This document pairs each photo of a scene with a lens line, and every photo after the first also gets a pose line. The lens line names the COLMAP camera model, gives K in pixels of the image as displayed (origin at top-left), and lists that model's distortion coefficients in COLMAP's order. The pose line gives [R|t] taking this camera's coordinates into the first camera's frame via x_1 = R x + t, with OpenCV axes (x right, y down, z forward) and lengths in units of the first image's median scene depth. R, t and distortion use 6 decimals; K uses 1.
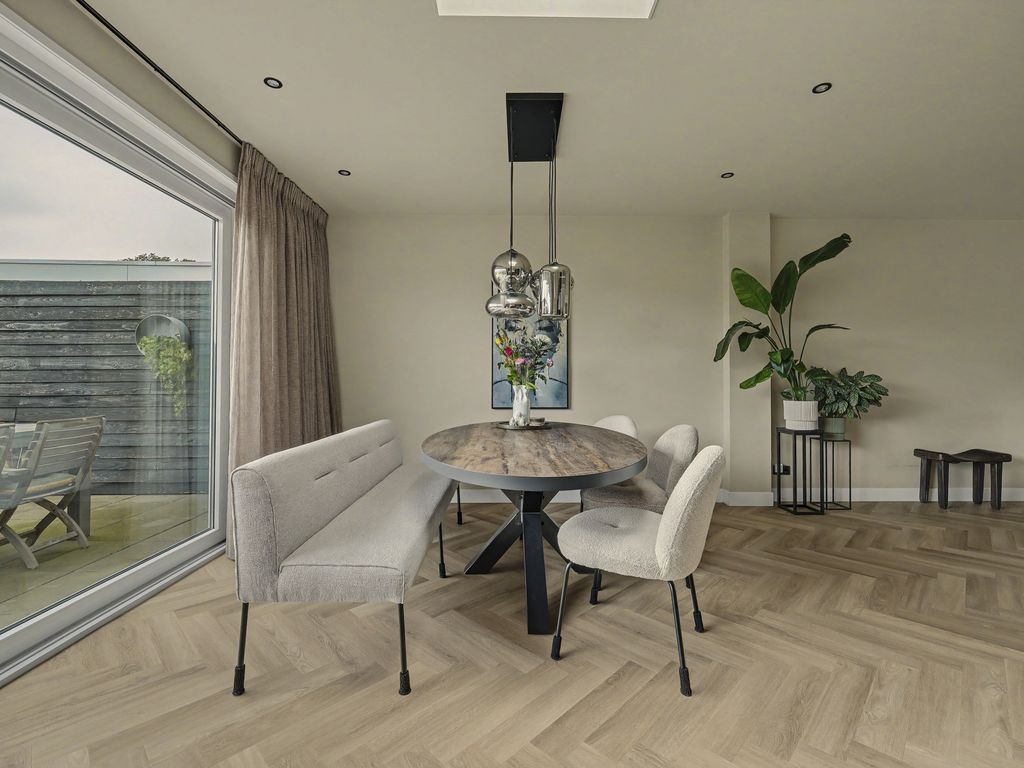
lens RADIAL K [[478.6, 0, 514.5], [0, 478.6, 380.7], [0, 0, 1]] dist [-0.004515, 0.000723]
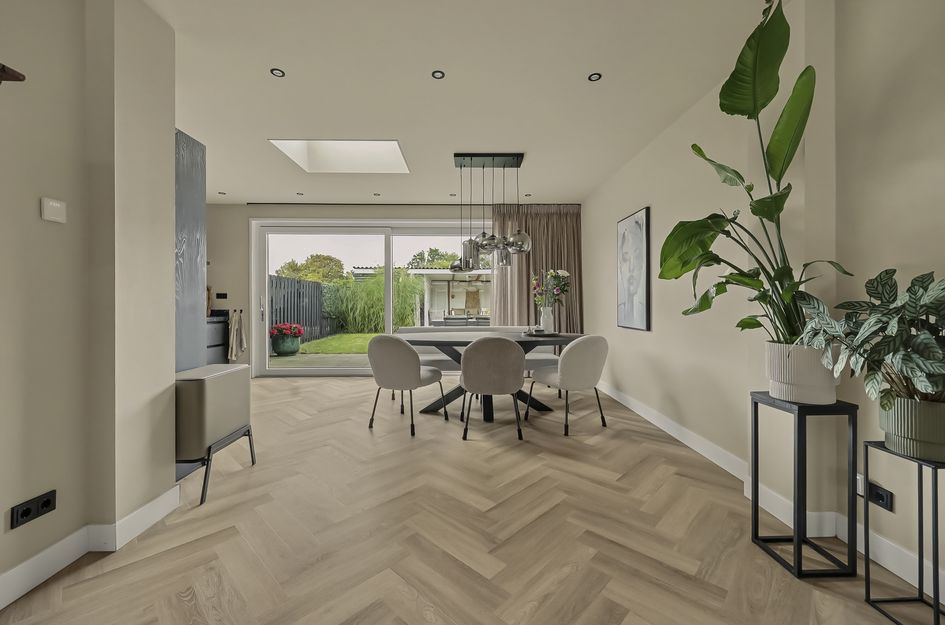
lens RADIAL K [[399.4, 0, 468.9], [0, 399.4, 304.2], [0, 0, 1]] dist [0.000863, 0.000295]
pose [[-0.016260, -0.001932, -0.999866, 1.320499], [-0.002203, 0.999996, -0.001896, 0.004314], [0.999865, 0.002172, -0.016265, 0.836676]]
